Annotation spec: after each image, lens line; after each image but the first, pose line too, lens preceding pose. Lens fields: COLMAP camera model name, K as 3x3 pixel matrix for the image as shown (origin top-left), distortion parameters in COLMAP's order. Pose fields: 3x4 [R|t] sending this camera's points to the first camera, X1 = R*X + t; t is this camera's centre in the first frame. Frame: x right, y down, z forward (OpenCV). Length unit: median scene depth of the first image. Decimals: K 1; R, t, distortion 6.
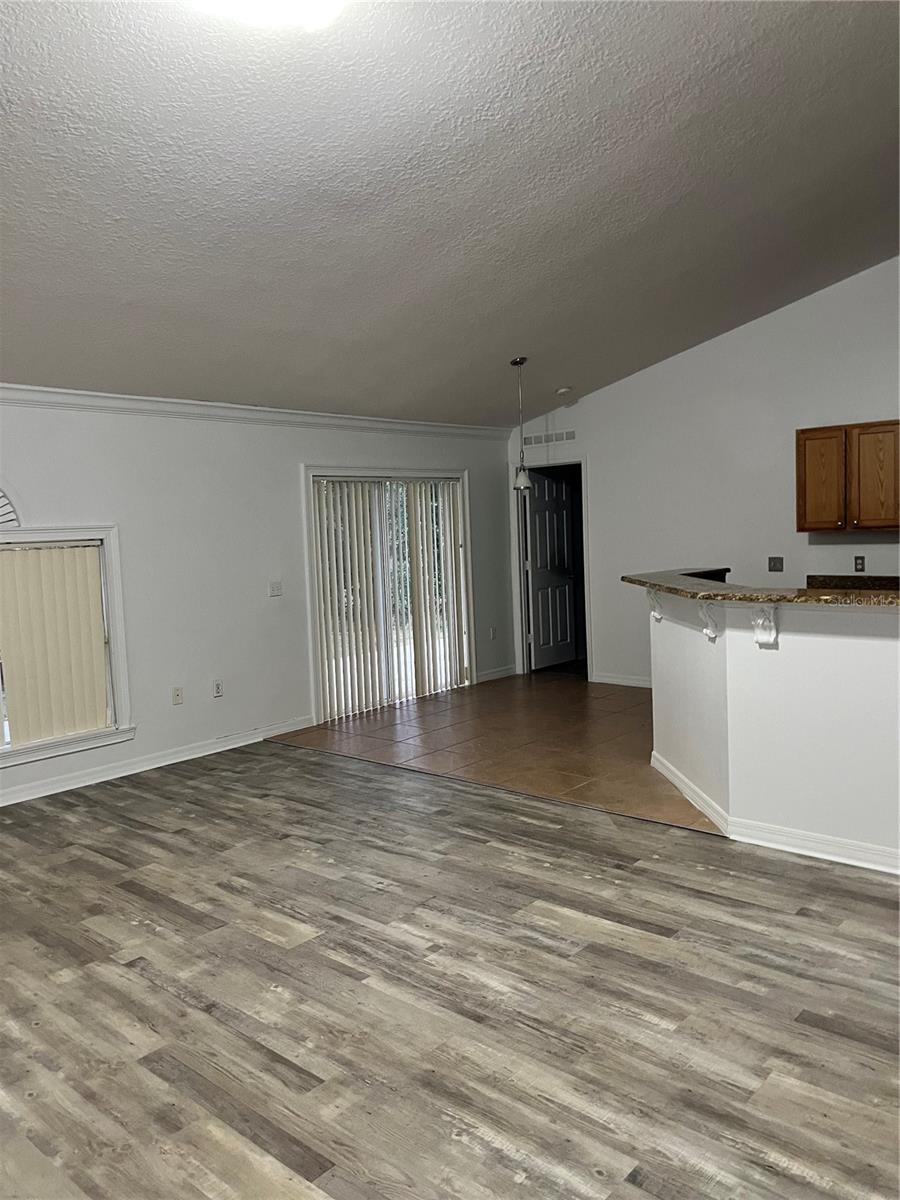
lens RADIAL K [[902.1, 0, 450.0], [0, 902.1, 600.0], [0, 0, 1]] dist [0.046418, -0.055014]
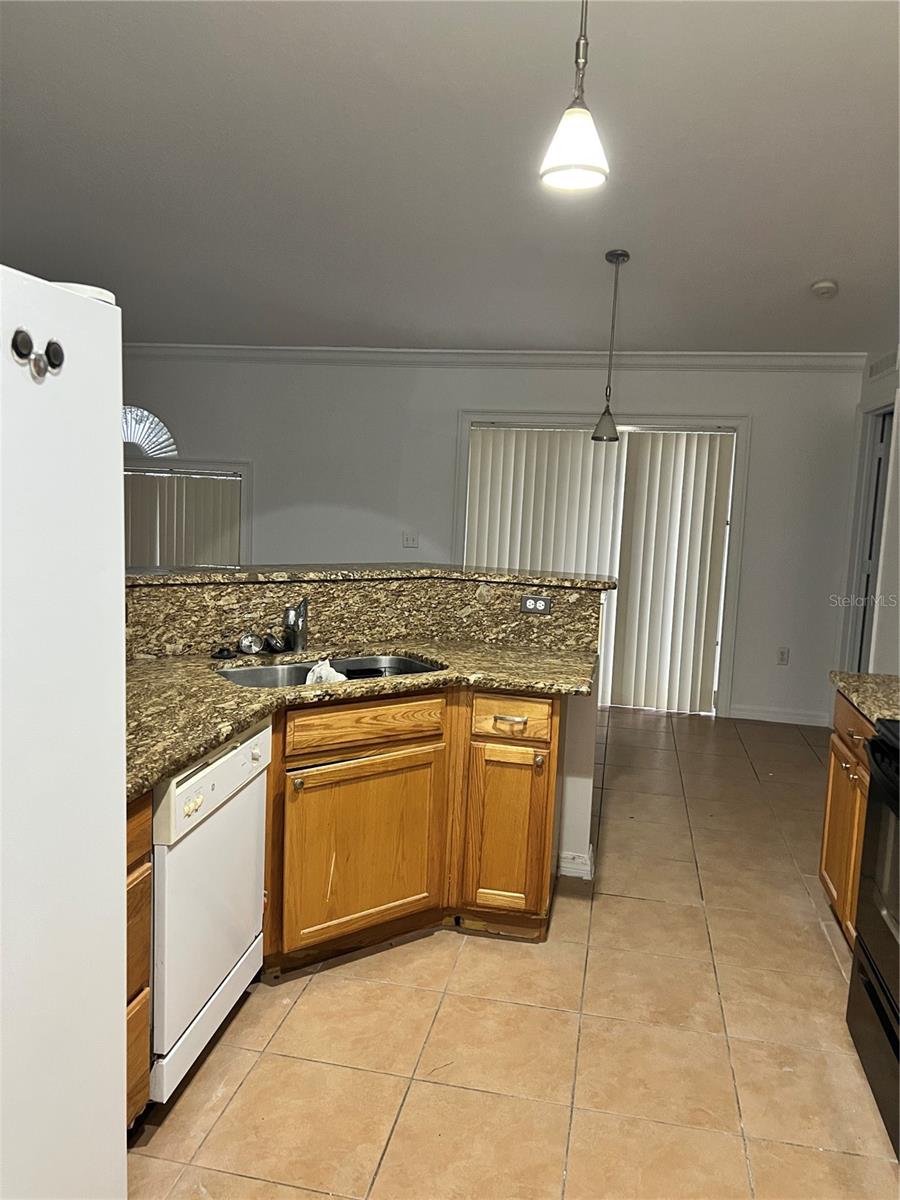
lens RADIAL K [[902.1, 0, 450.0], [0, 902.1, 600.0], [0, 0, 1]] dist [0.046418, -0.055014]
pose [[0.489646, 0.158499, -0.857394, 0.528054], [-0.138413, 0.985000, 0.103042, -0.043197], [0.860865, 0.068221, 0.504240, 0.446624]]
